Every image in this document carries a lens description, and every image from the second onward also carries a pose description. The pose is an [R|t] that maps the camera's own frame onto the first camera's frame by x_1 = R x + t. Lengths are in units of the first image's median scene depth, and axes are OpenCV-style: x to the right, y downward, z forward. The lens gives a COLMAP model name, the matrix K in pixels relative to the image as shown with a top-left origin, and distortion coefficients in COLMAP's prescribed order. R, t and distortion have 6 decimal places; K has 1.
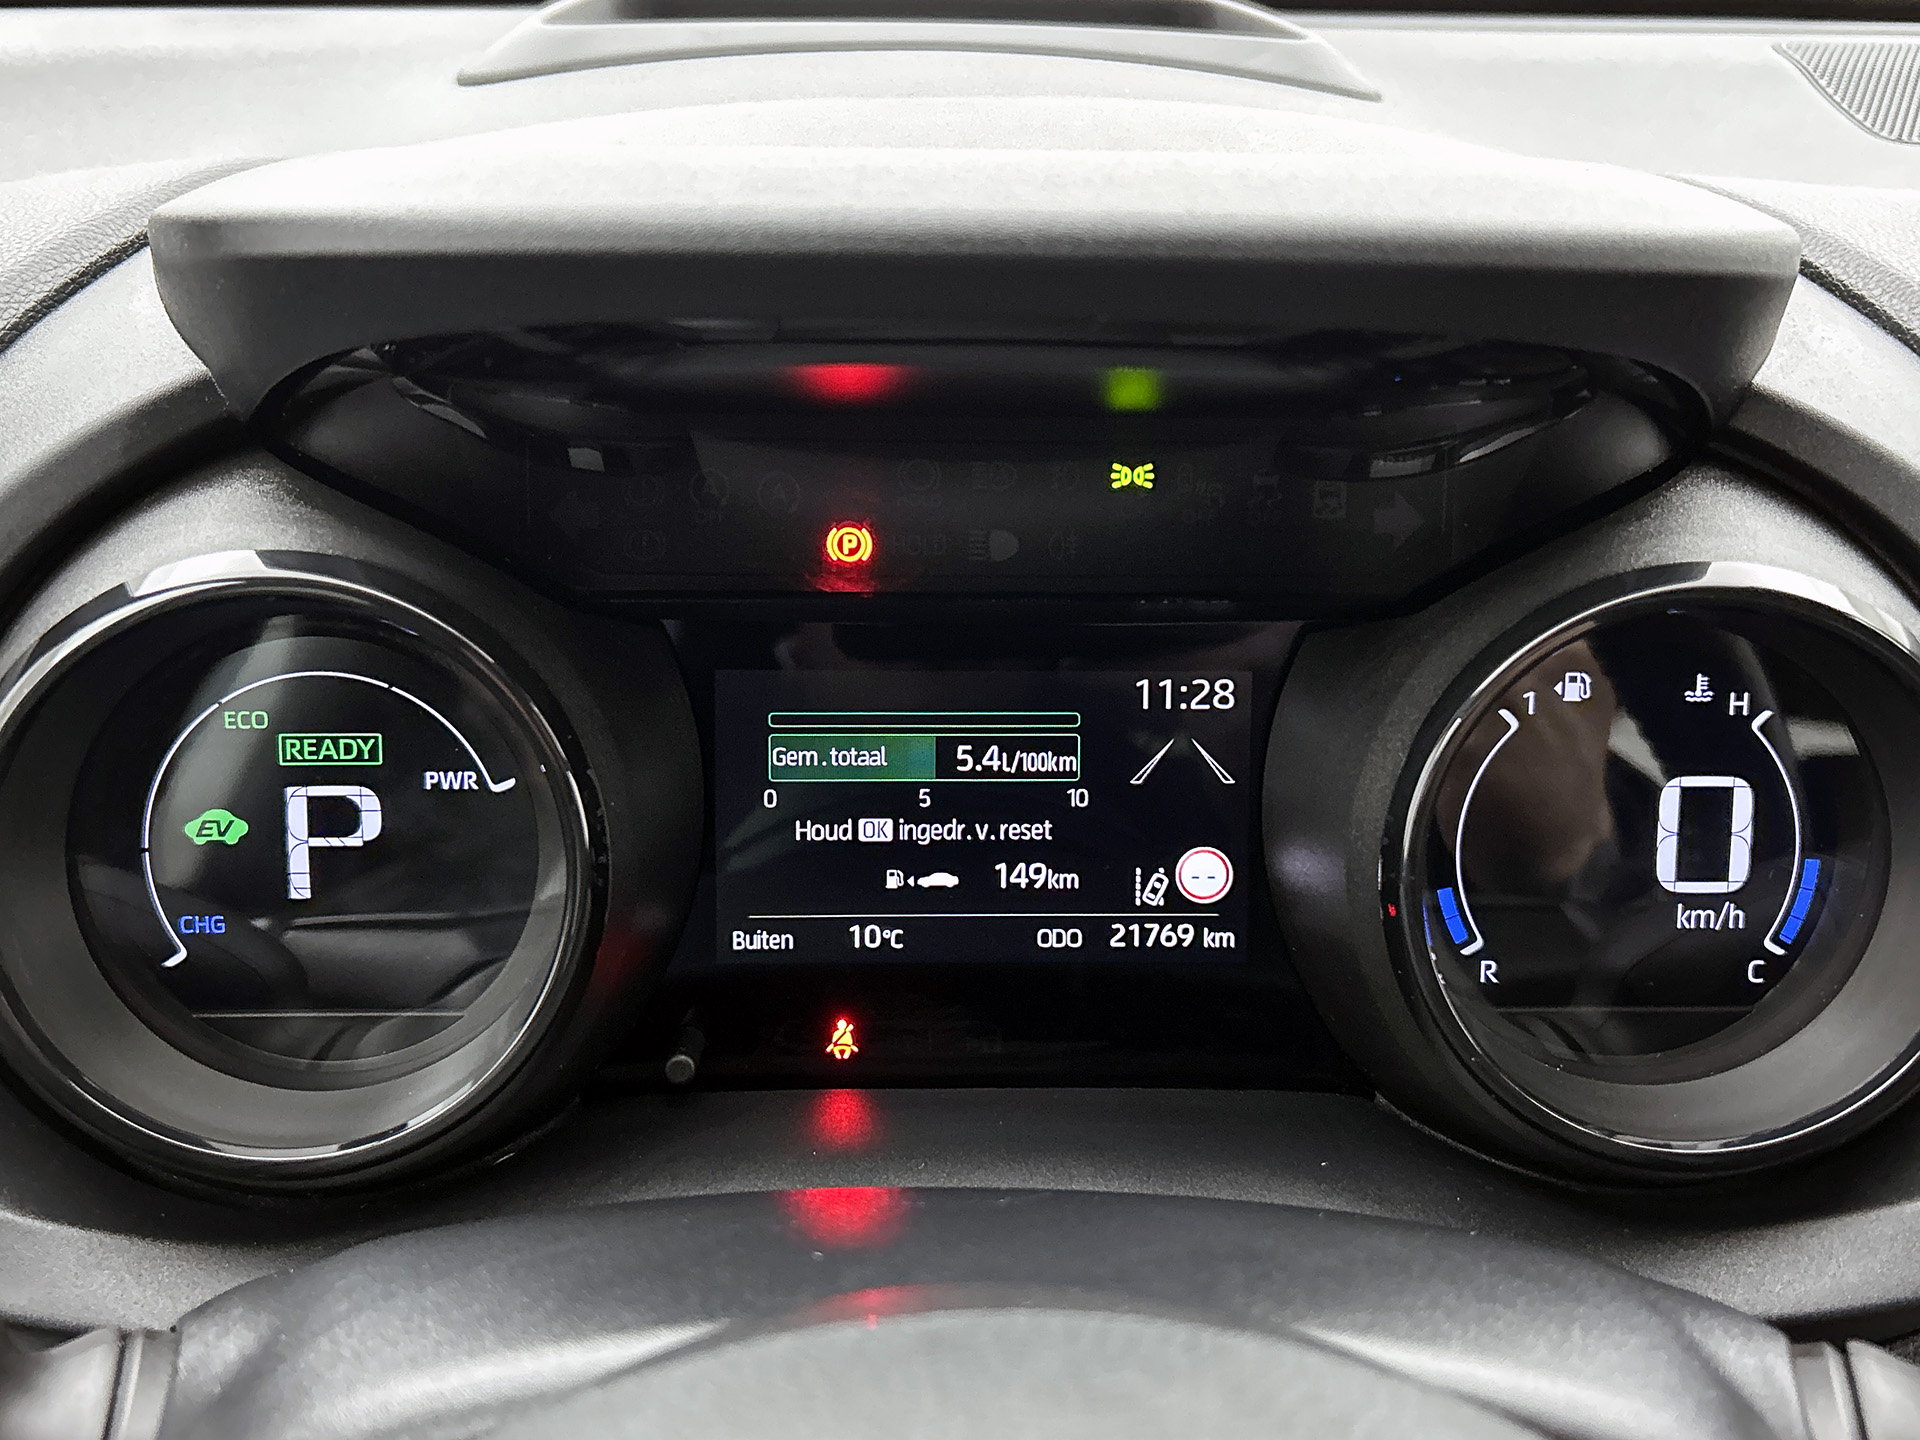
lens RADIAL K [[1744.4, 0, 957.1], [0, 1744.4, 689.4], [0, 0, 1]] dist [0.004178, -0.002810]
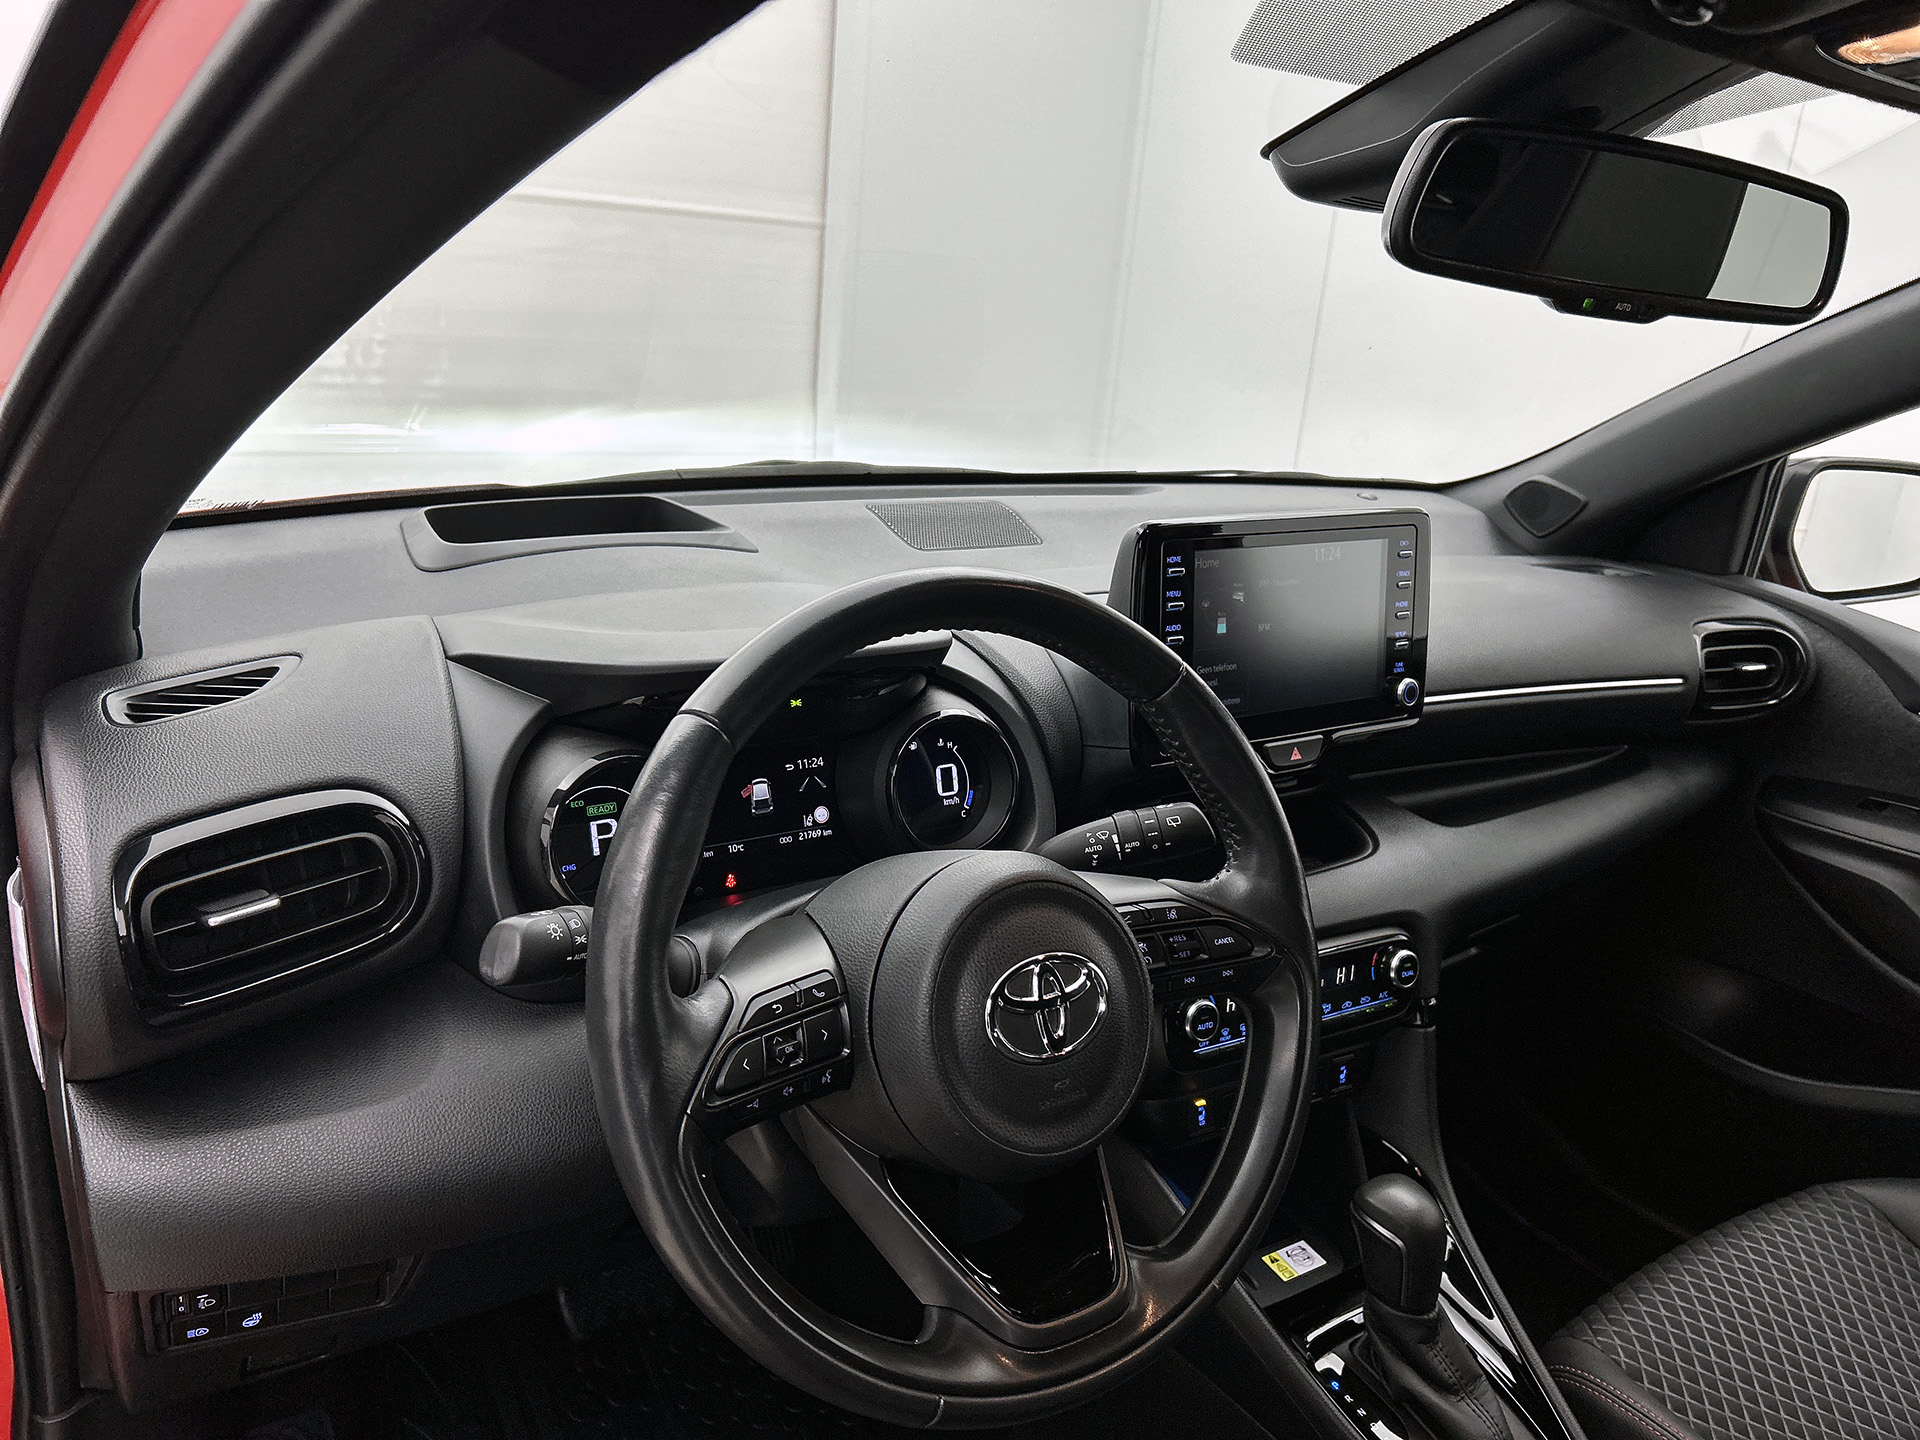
lens RADIAL K [[1451.6, 0, 960.0], [0, 1451.6, 720.0], [0, 0, 1]] dist [0.074597, -0.113691]
pose [[0.842356, -0.115199, 0.526466, -1.210012], [0.155162, 0.987364, -0.032212, 0.060974], [-0.516103, 0.108821, 0.849586, -1.734306]]
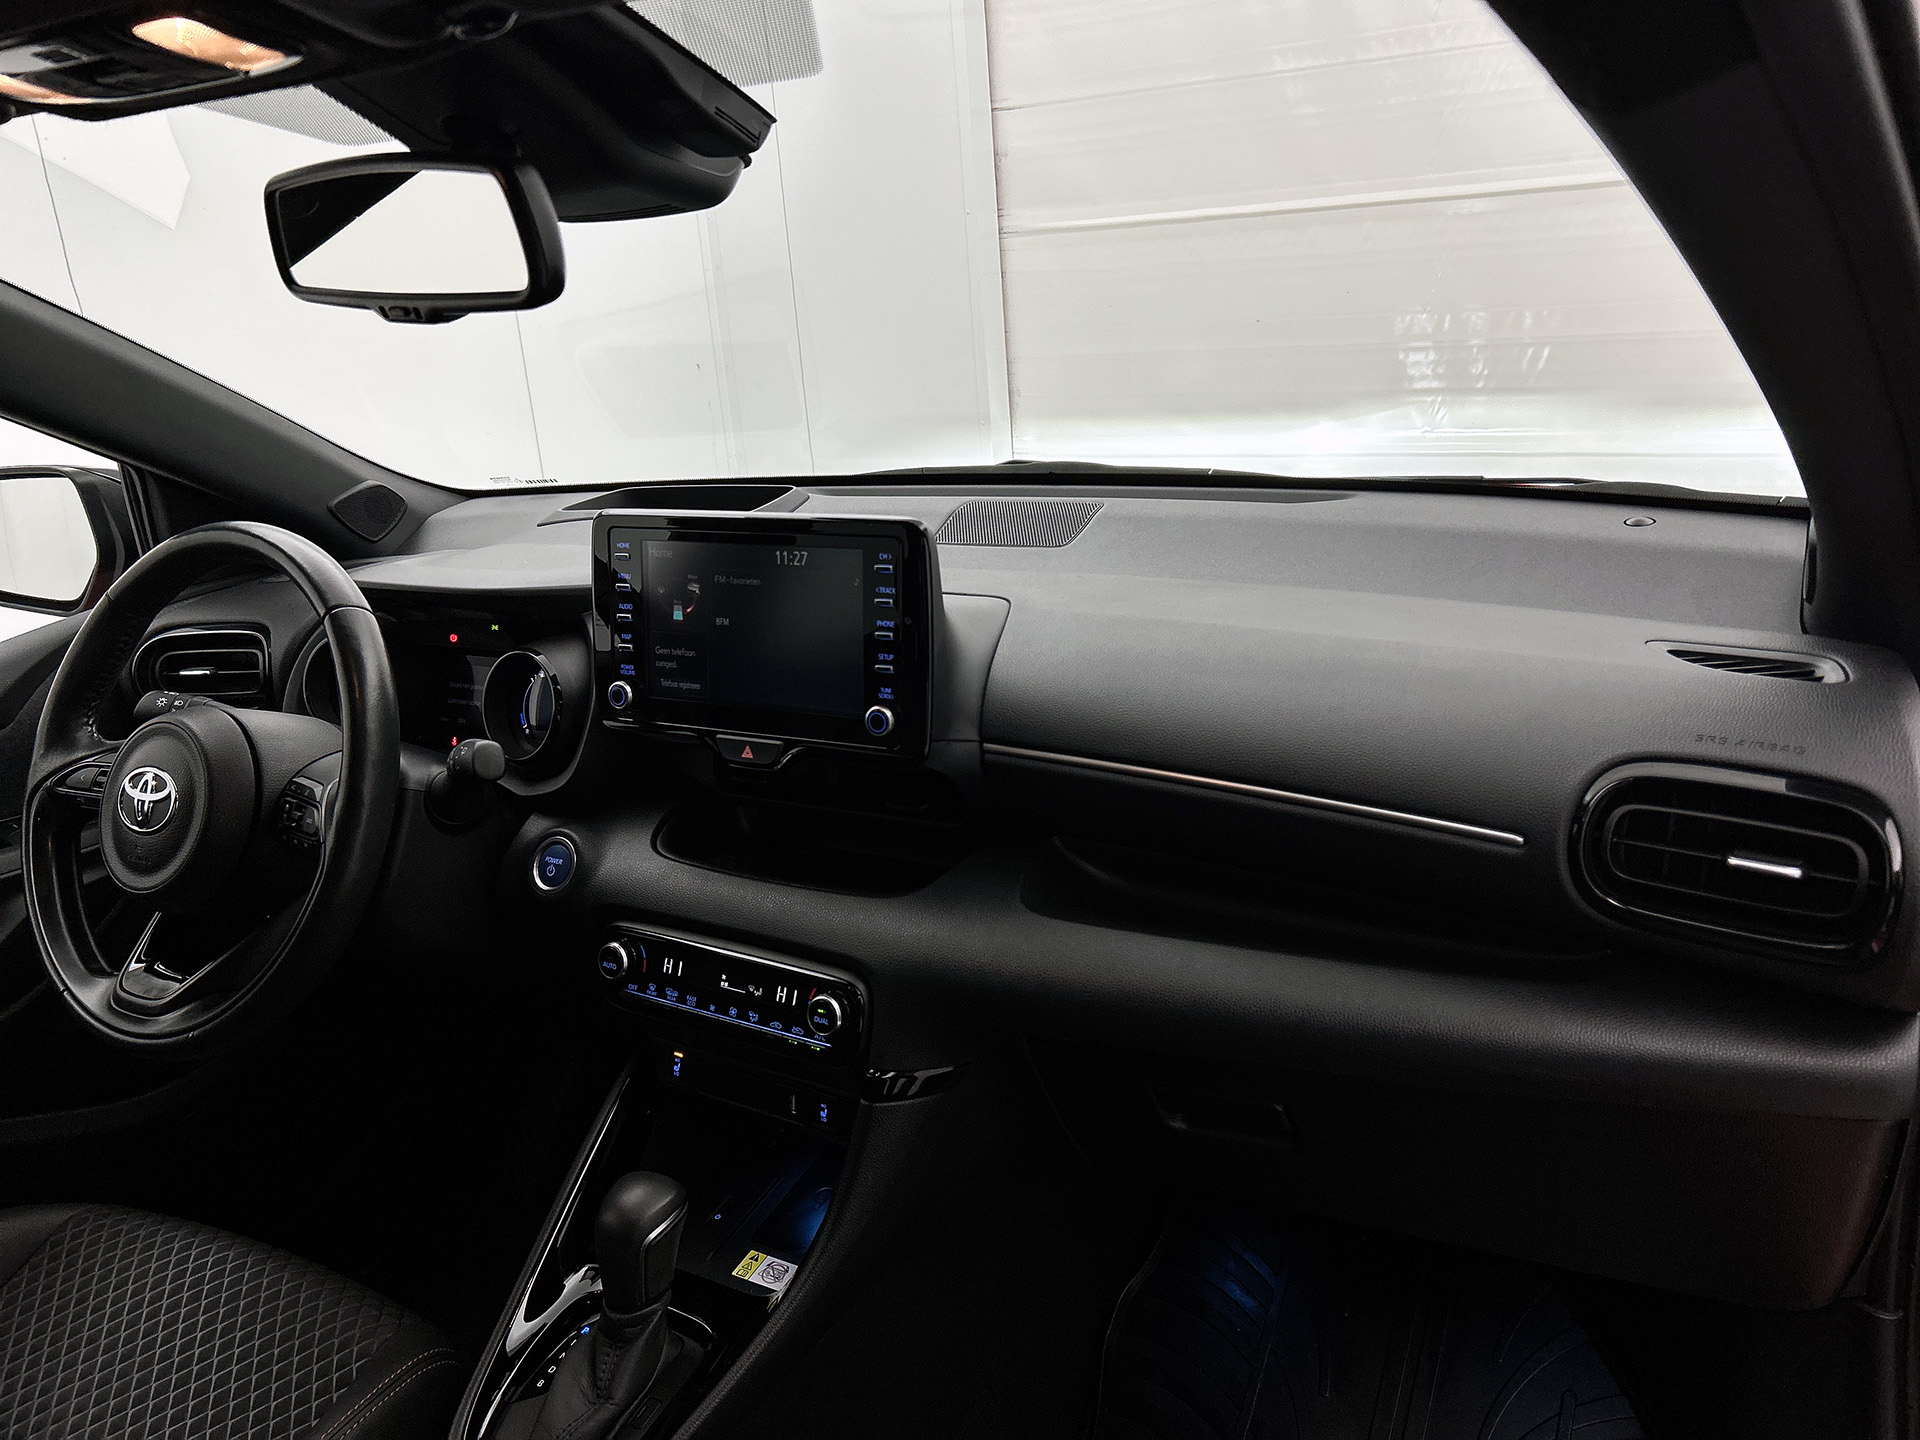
lens RADIAL K [[1402.7, 0, 980.1], [0, 1402.7, 688.1], [0, 0, 1]] dist [0.138689, -0.278050]
pose [[0.862190, 0.070560, -0.501648, 3.430846], [-0.121476, 0.990157, -0.069511, 0.166793], [0.491805, 0.120870, 0.862275, -1.846895]]
